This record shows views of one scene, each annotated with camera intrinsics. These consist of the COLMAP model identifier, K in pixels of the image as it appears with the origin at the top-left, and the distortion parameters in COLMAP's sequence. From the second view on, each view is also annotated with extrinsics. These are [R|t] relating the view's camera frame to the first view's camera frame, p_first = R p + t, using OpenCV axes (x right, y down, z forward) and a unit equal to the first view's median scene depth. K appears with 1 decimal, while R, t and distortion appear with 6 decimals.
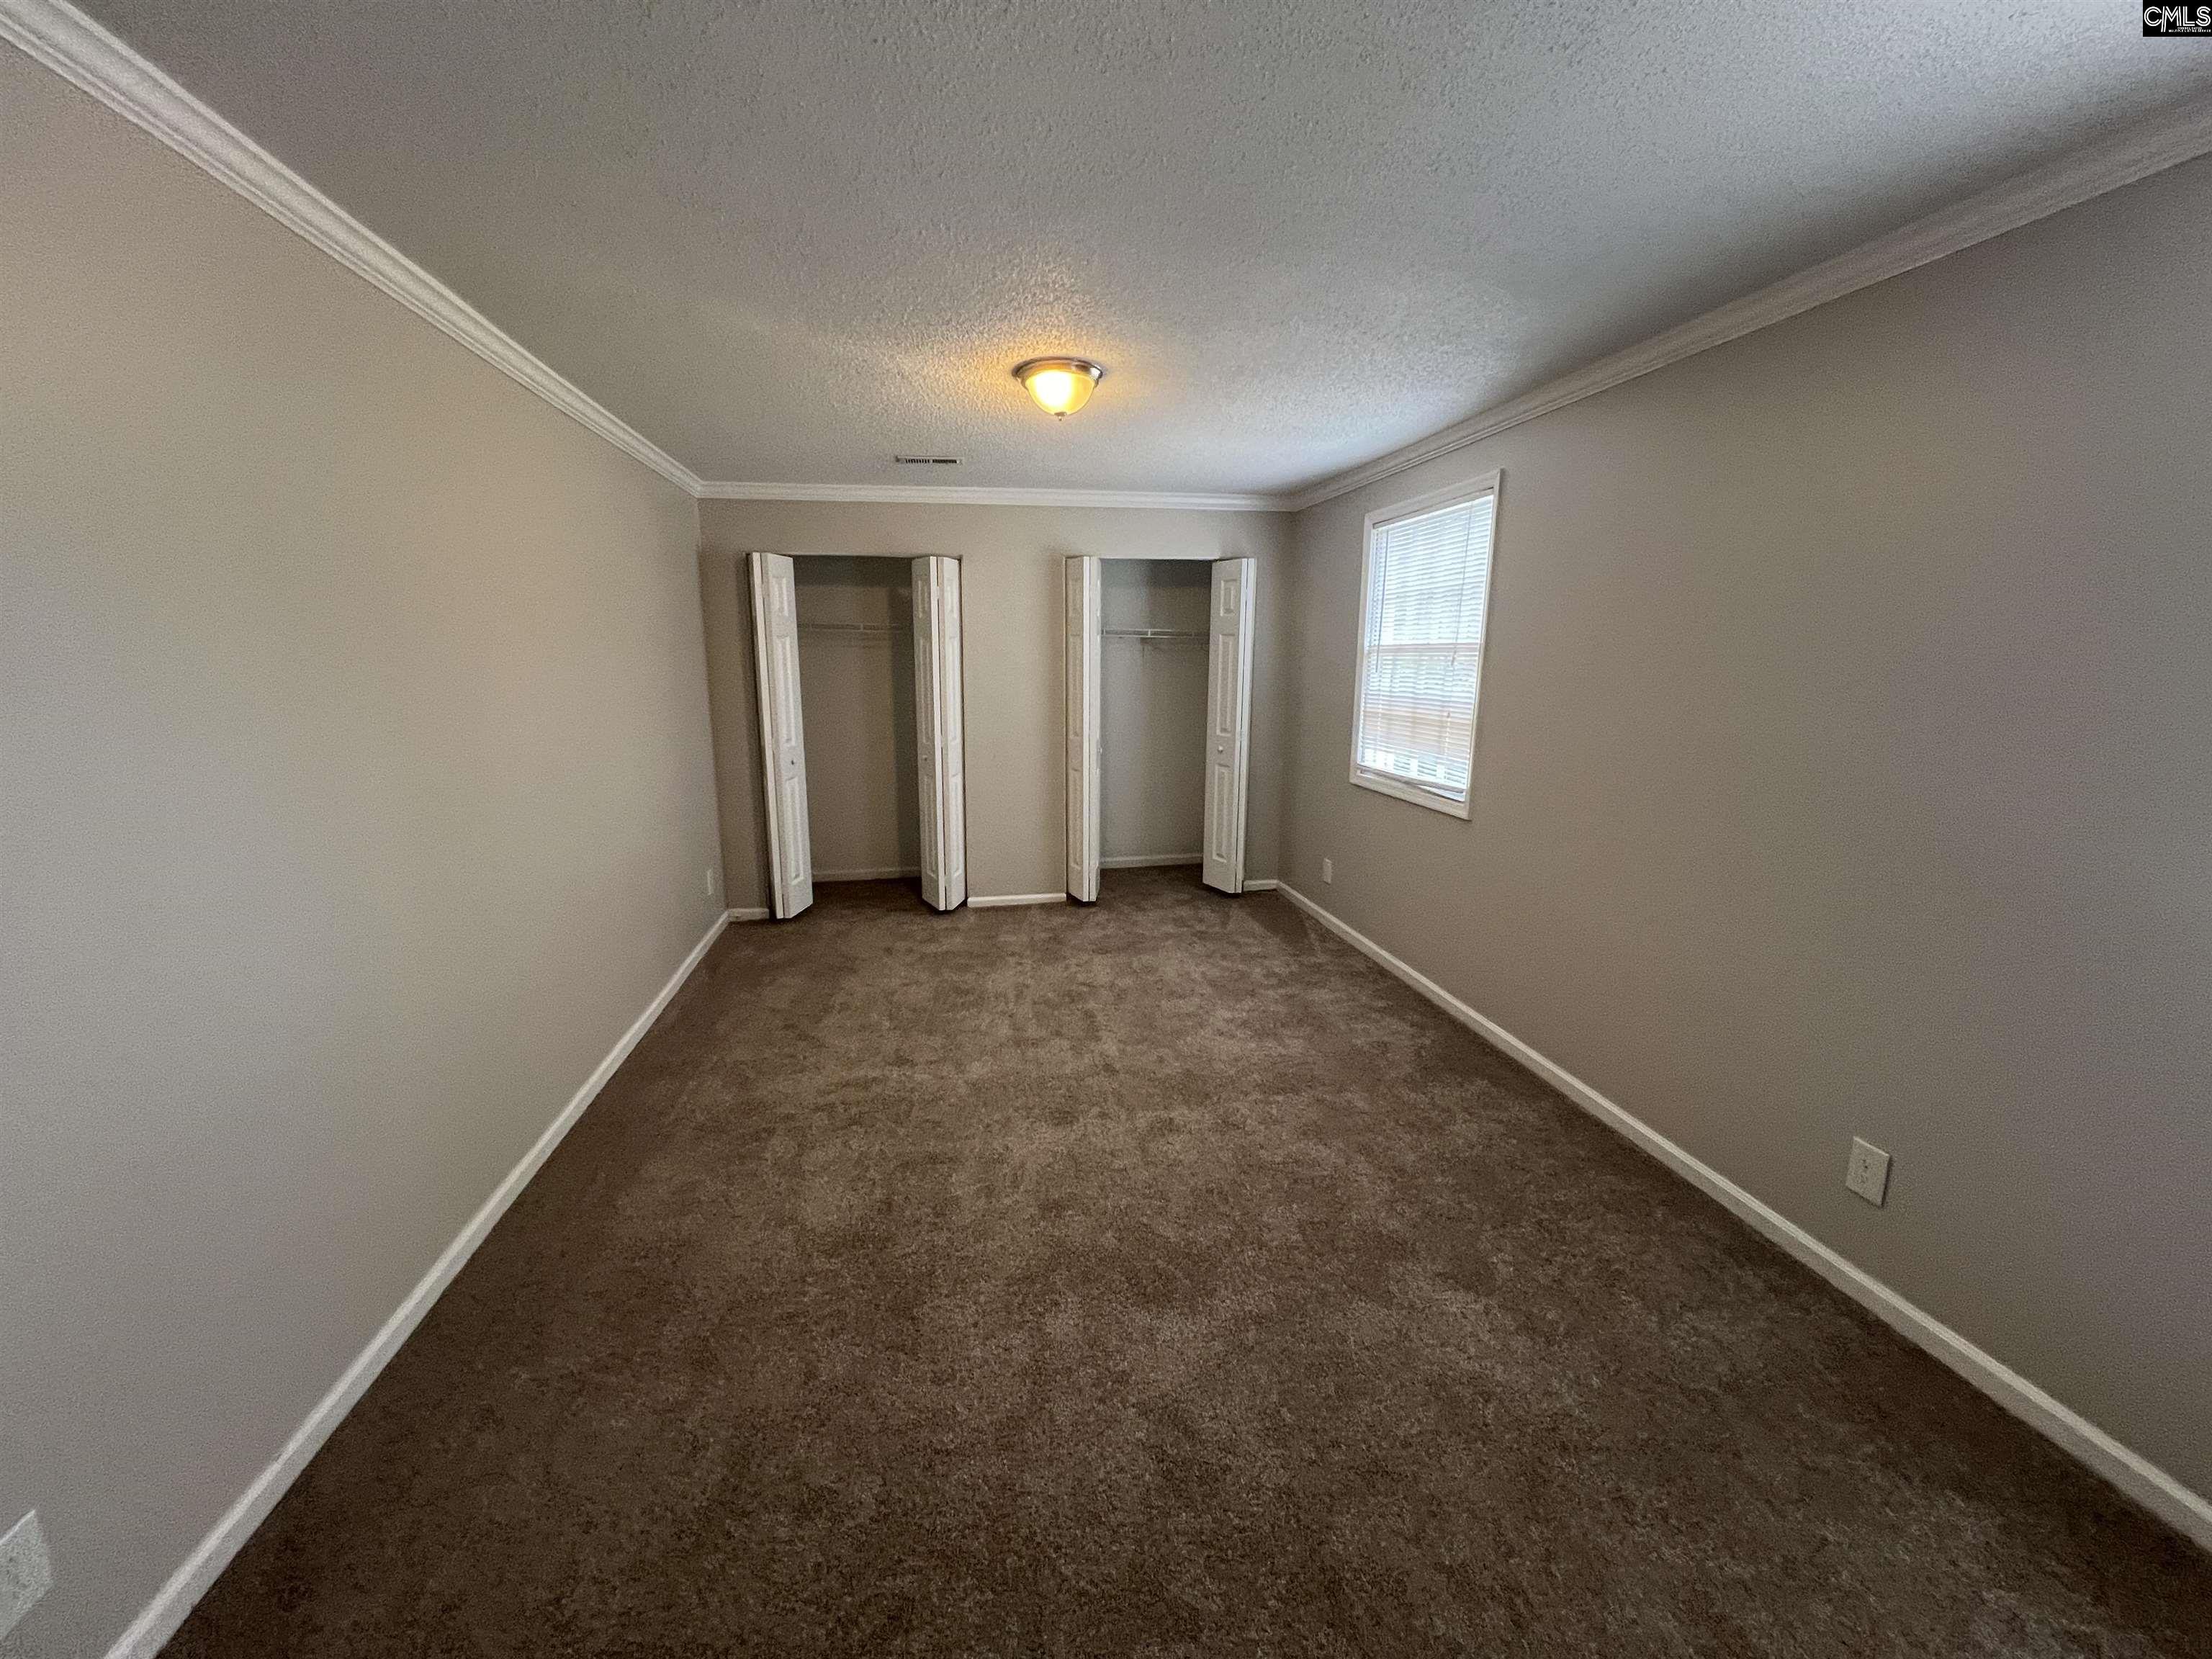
lens RADIAL K [[895.1, 0, 1106.8], [0, 895.1, 824.5], [0, 0, 1]] dist [0.000488, -0.000050]
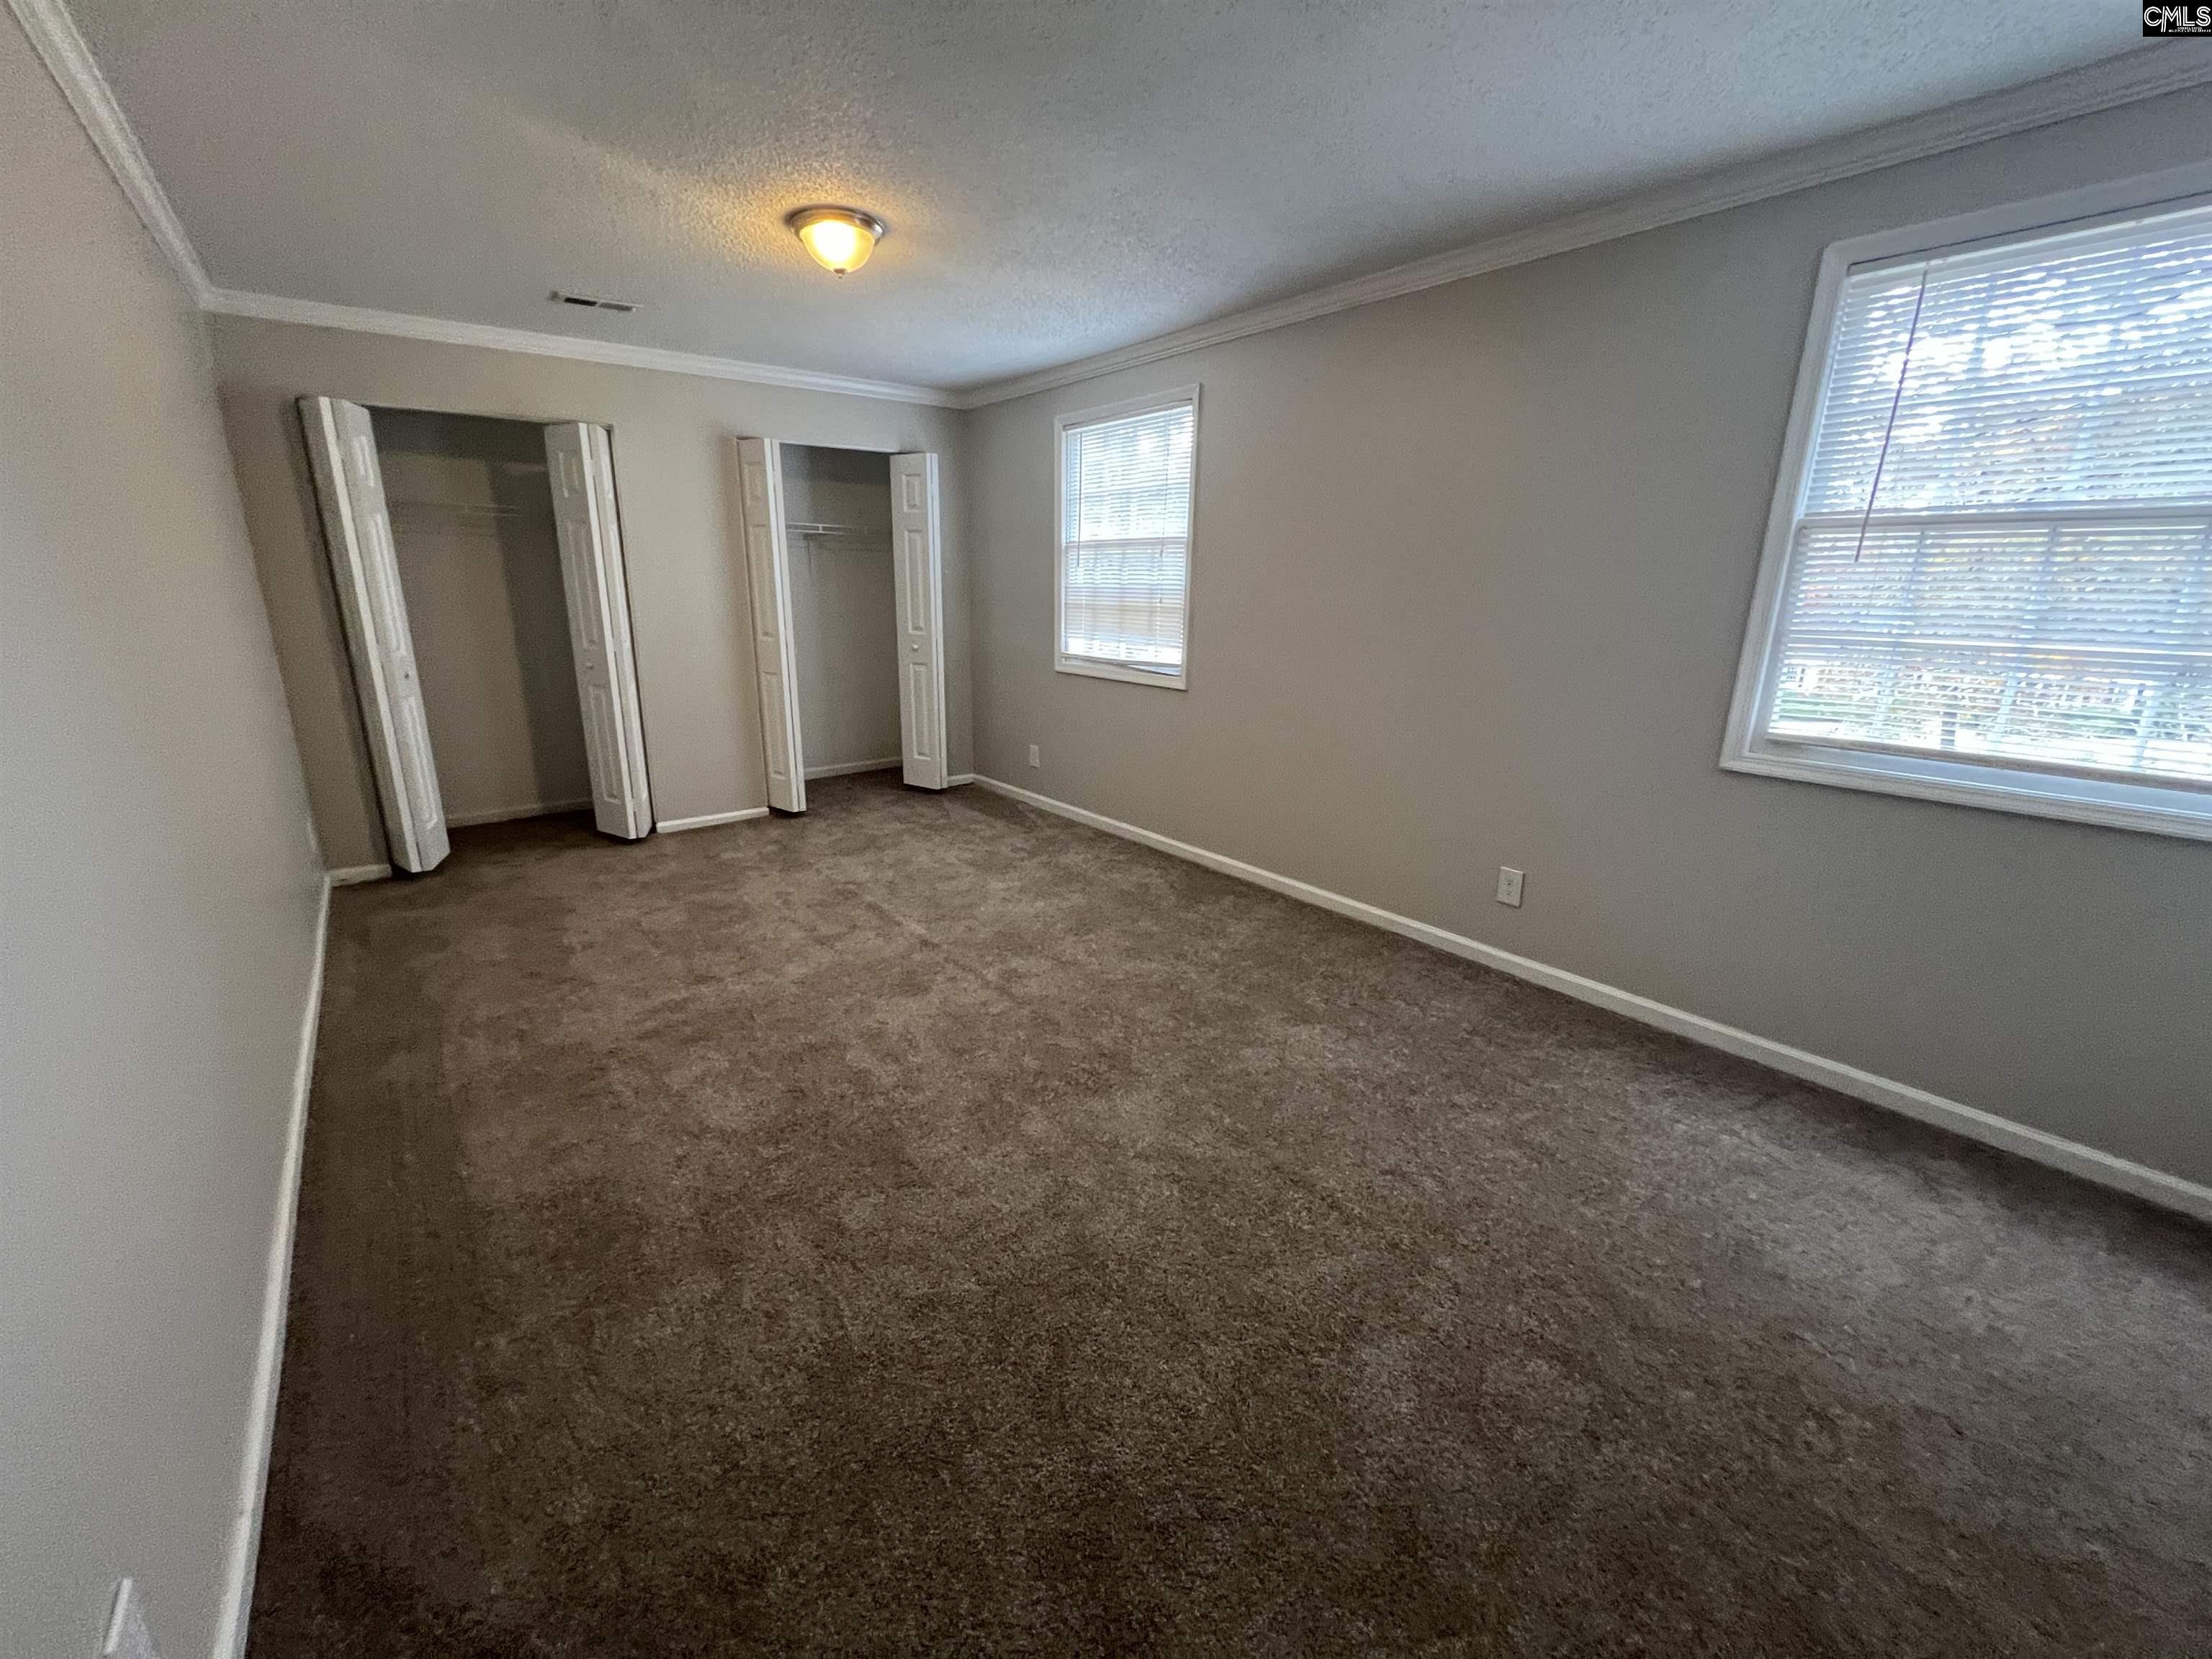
lens RADIAL K [[890.9, 0, 1112.3], [0, 890.9, 830.3], [0, 0, 1]] dist [-0.002678, -0.000126]
pose [[0.878962, -0.122691, 0.460840, -0.208082], [0.081234, 0.990736, 0.108829, 0.035954], [-0.469923, -0.058221, 0.880785, -0.003299]]
